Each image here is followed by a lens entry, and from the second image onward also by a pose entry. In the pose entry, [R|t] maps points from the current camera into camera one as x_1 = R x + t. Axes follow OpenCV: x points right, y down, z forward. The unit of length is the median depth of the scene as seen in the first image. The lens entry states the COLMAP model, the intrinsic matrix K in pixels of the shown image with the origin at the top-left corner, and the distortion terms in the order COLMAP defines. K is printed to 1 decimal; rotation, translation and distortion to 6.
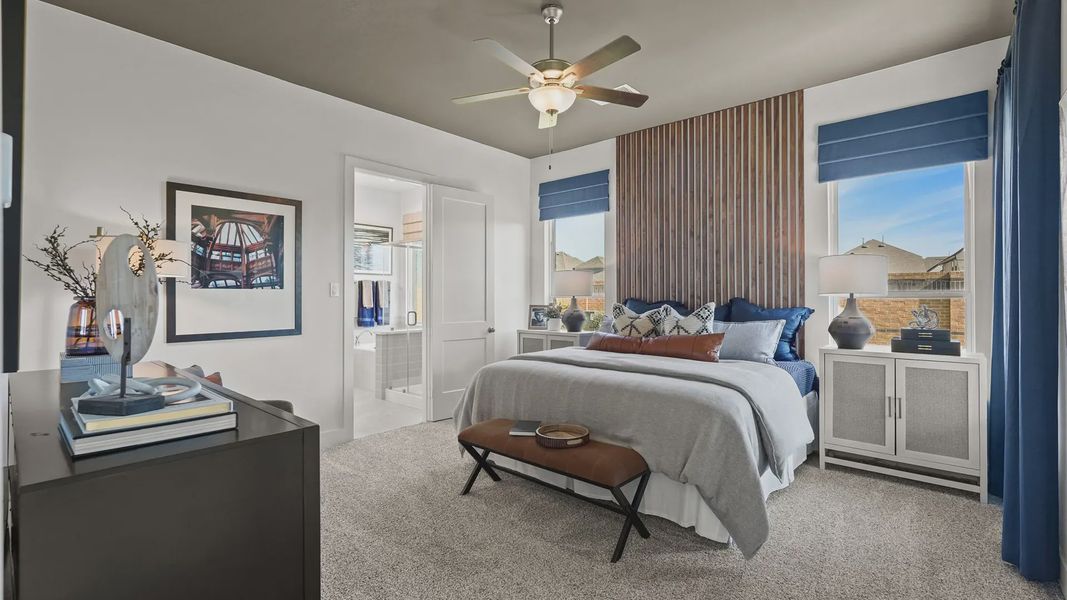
lens RADIAL K [[472.5, 0, 533.3], [0, 472.5, 296.7], [0, 0, 1]] dist [-0.001501, 0.001553]
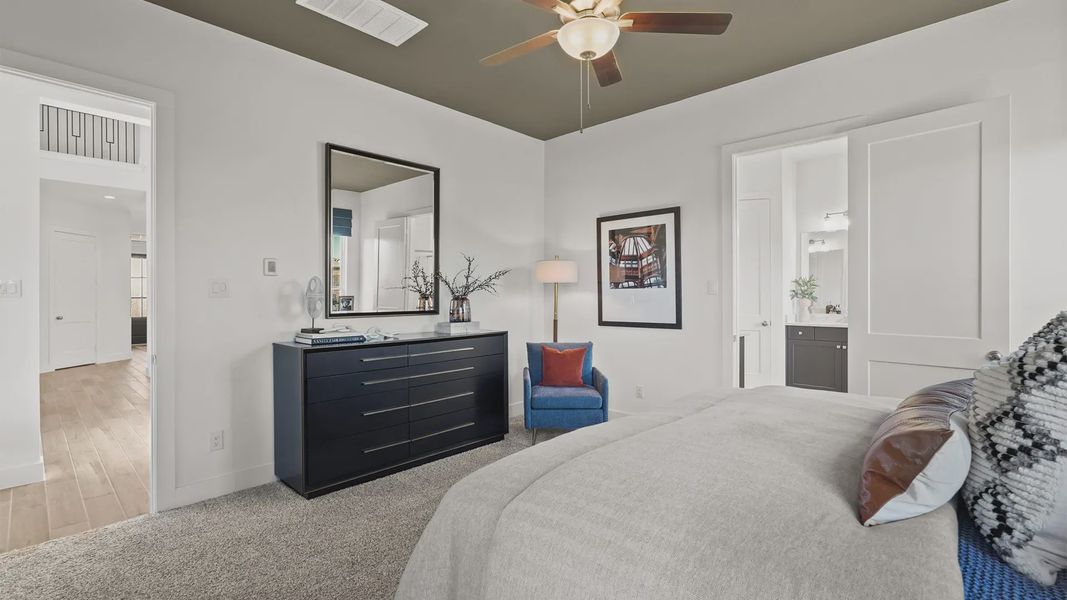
lens RADIAL K [[472.5, 0, 533.3], [0, 472.5, 297.6], [0, 0, 1]] dist [-0.001501, 0.001553]
pose [[-0.015531, 0.003884, -0.999872, 0.649188], [0.002477, 0.999990, 0.003846, 0.002261], [0.999876, -0.002417, -0.015541, 0.733212]]
